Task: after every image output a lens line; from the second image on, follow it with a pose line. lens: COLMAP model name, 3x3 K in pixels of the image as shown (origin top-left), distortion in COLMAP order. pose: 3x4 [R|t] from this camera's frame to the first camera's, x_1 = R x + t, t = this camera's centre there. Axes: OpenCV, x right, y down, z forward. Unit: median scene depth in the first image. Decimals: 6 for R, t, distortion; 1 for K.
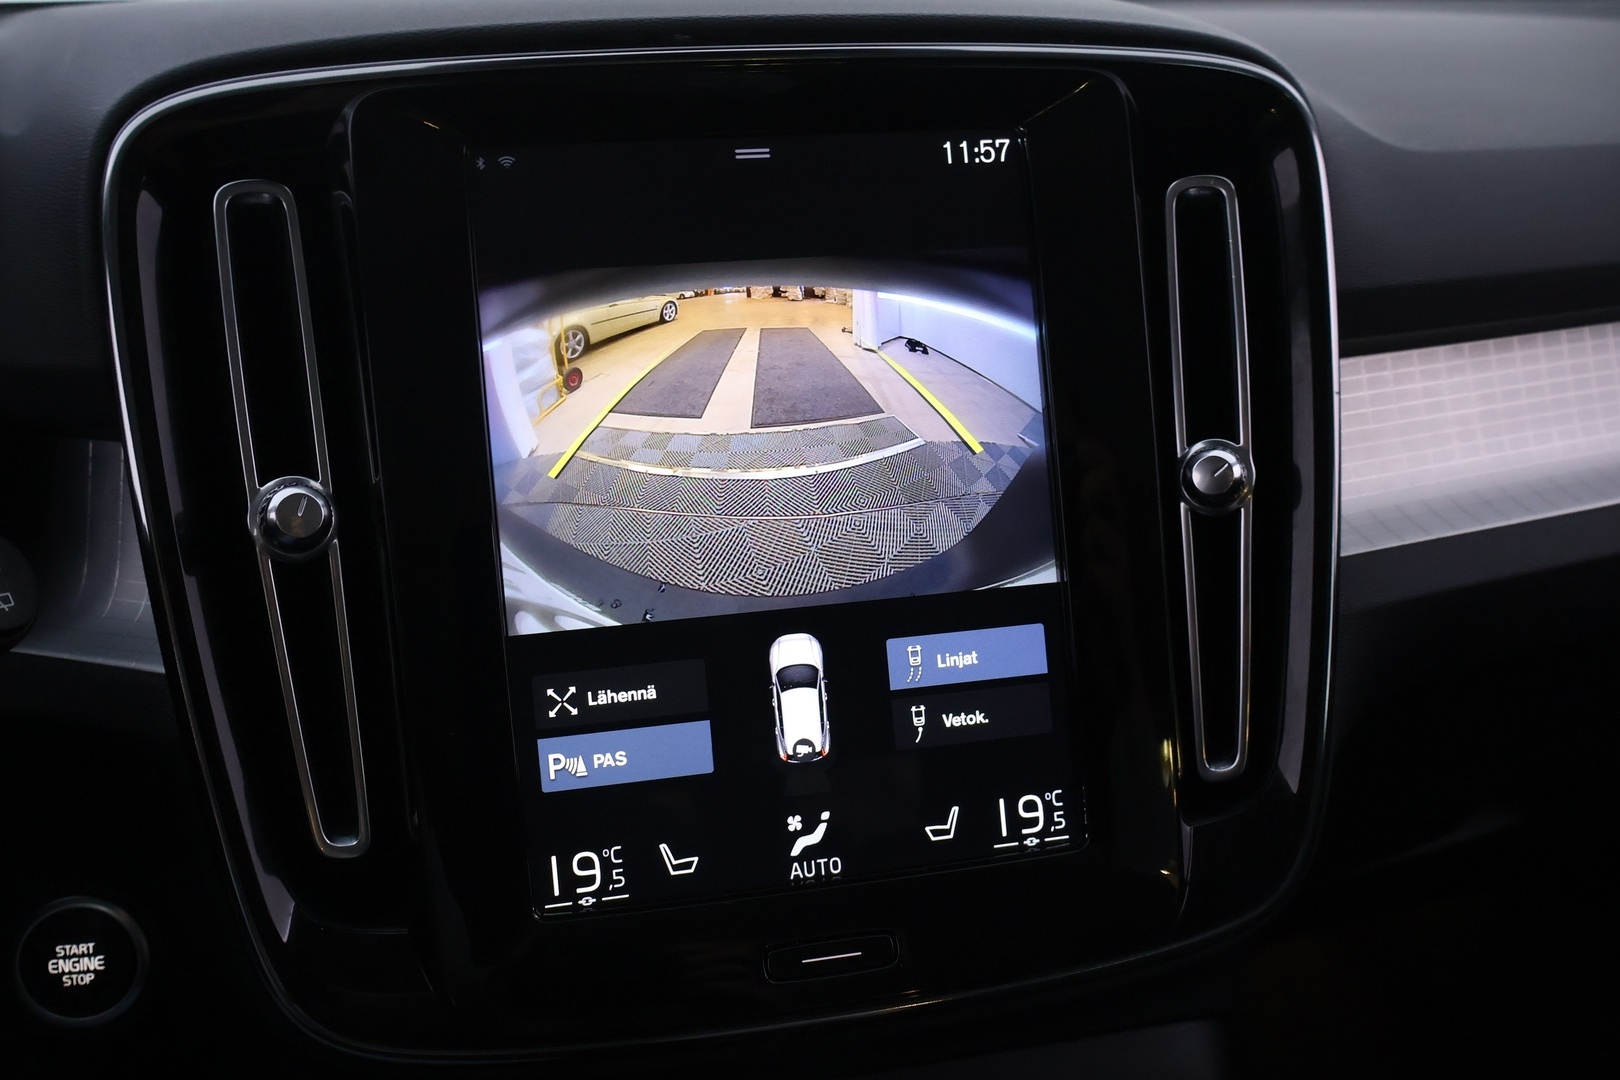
lens RADIAL K [[1388.4, 0, 805.2], [0, 1388.4, 537.8], [0, 0, 1]] dist [0.014808, -0.002979]
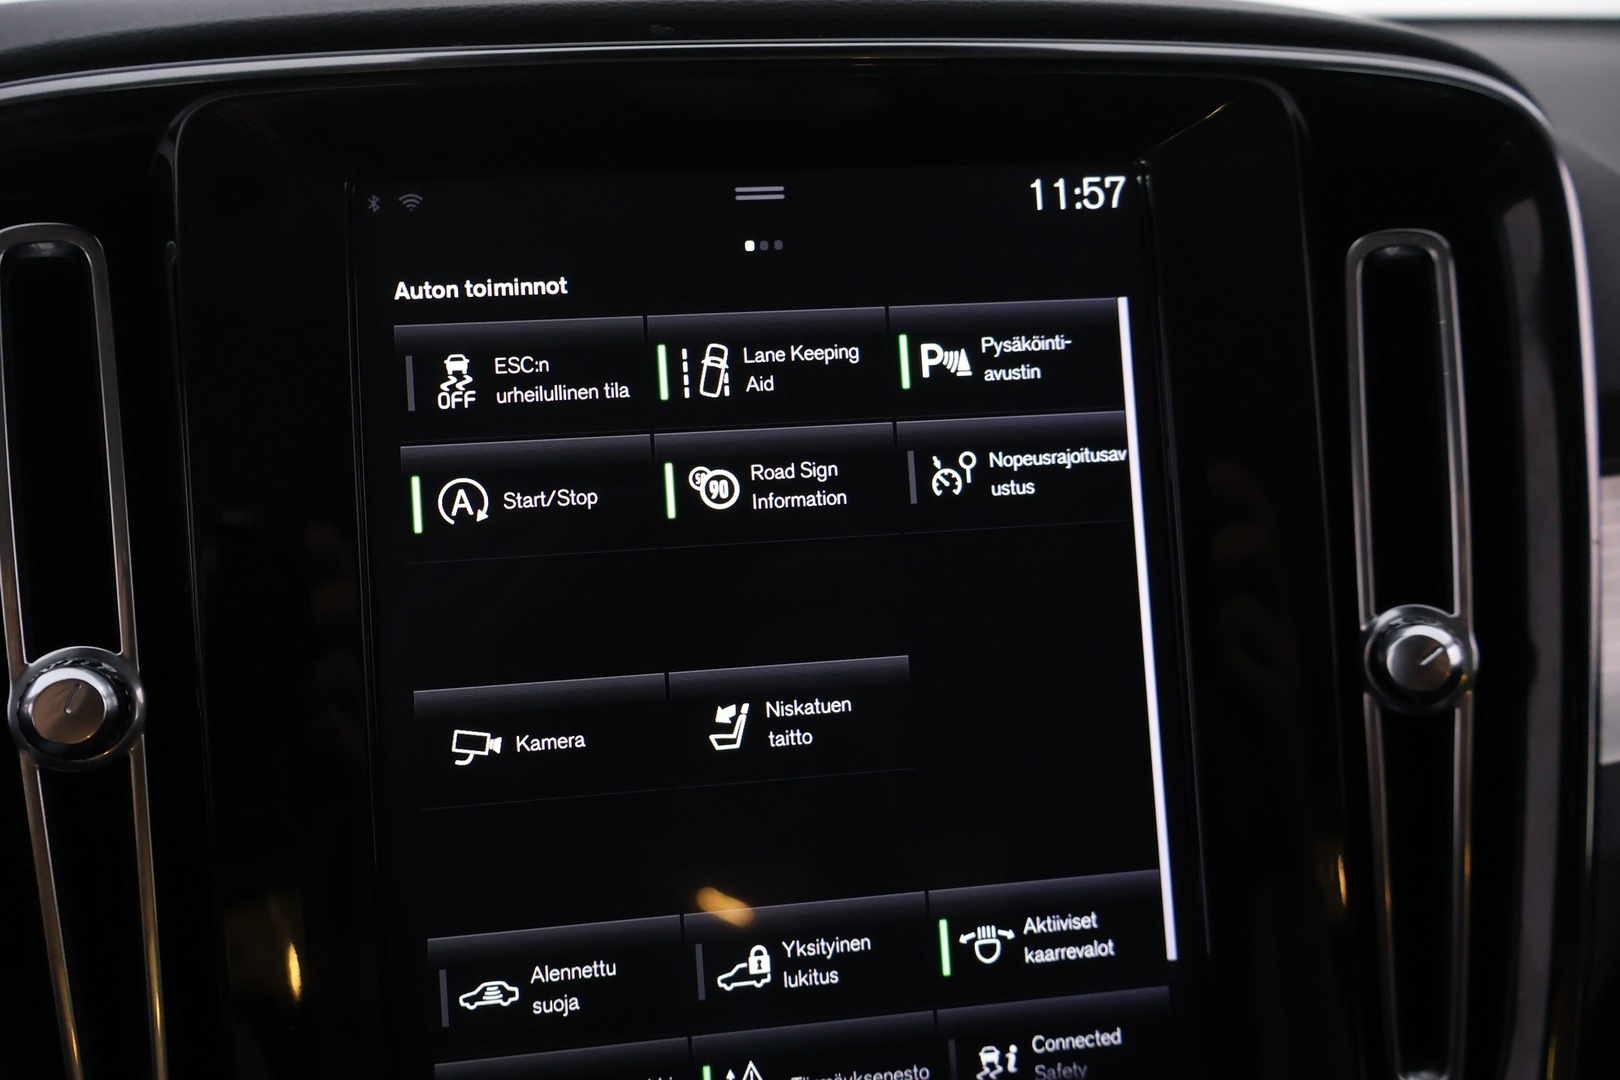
lens RADIAL K [[1388.4, 0, 815.4], [0, 1388.4, 544.0], [0, 0, 1]] dist [0.014808, -0.002979]
pose [[0.998358, 0.020423, -0.053512, 0.031145], [-0.022209, 0.999209, -0.032992, -0.072761], [0.052796, 0.034126, 0.998022, 0.291323]]
